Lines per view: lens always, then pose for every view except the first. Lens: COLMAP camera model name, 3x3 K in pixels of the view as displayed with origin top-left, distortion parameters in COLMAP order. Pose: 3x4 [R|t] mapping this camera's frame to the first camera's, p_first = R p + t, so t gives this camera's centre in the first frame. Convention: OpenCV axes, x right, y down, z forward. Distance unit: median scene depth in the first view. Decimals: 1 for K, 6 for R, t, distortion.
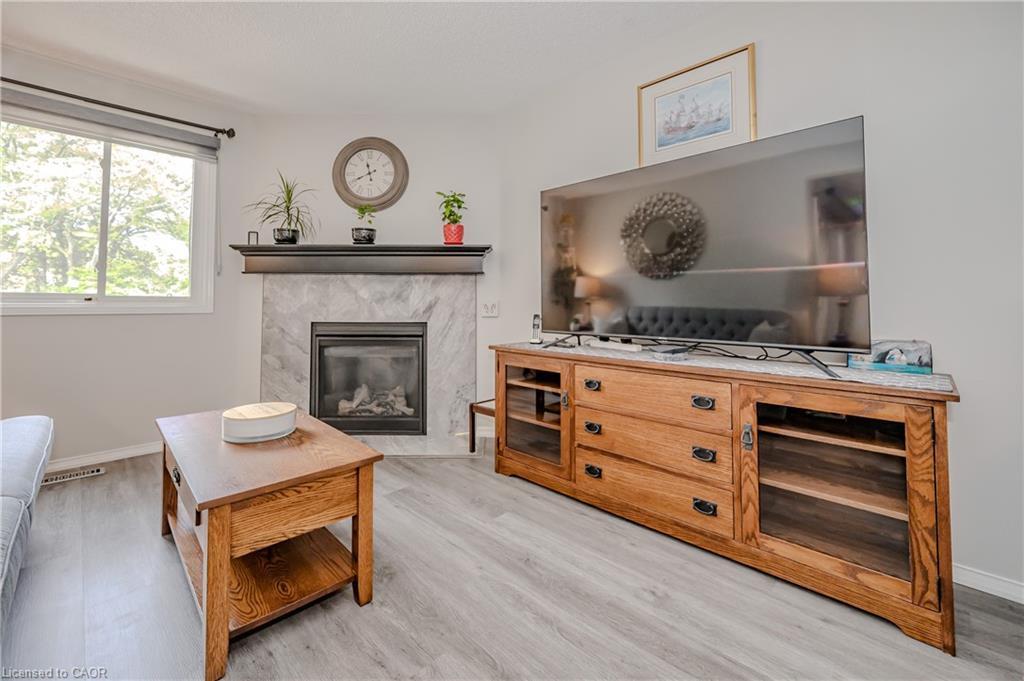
lens RADIAL K [[420.3, 0, 515.7], [0, 420.3, 290.1], [0, 0, 1]] dist [0.006720, 0.000006]
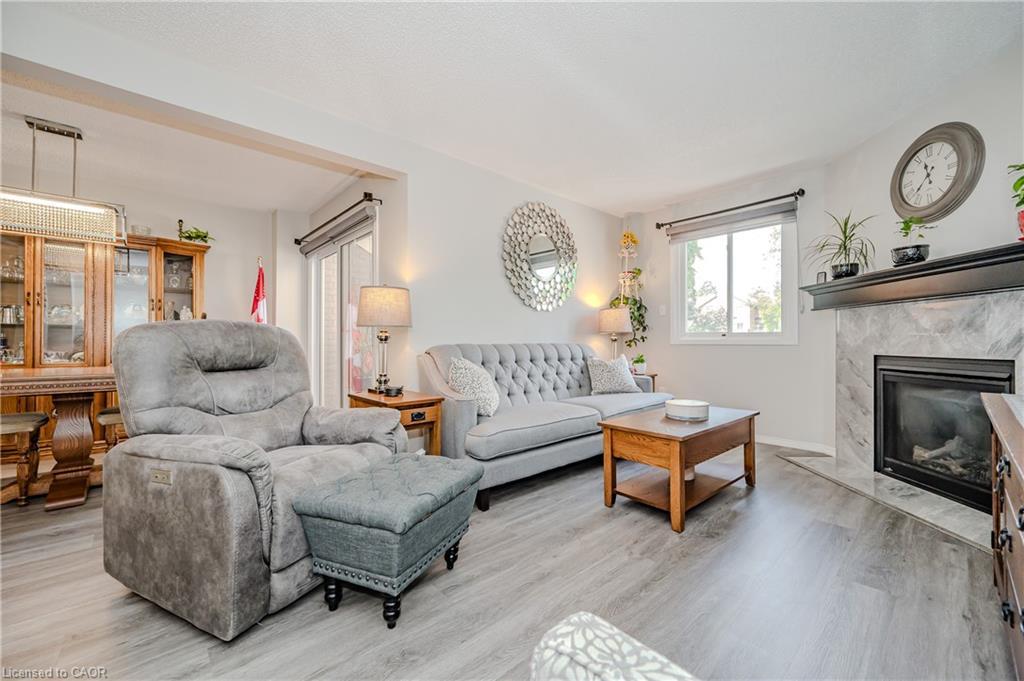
lens RADIAL K [[420.3, 0, 506.8], [0, 420.3, 340.9], [0, 0, 1]] dist [0.006720, 0.000006]
pose [[-0.064893, -0.003424, -0.997886, 0.532647], [0.035983, 0.999336, -0.005769, 0.019531], [0.997243, -0.036281, -0.064727, 0.228413]]
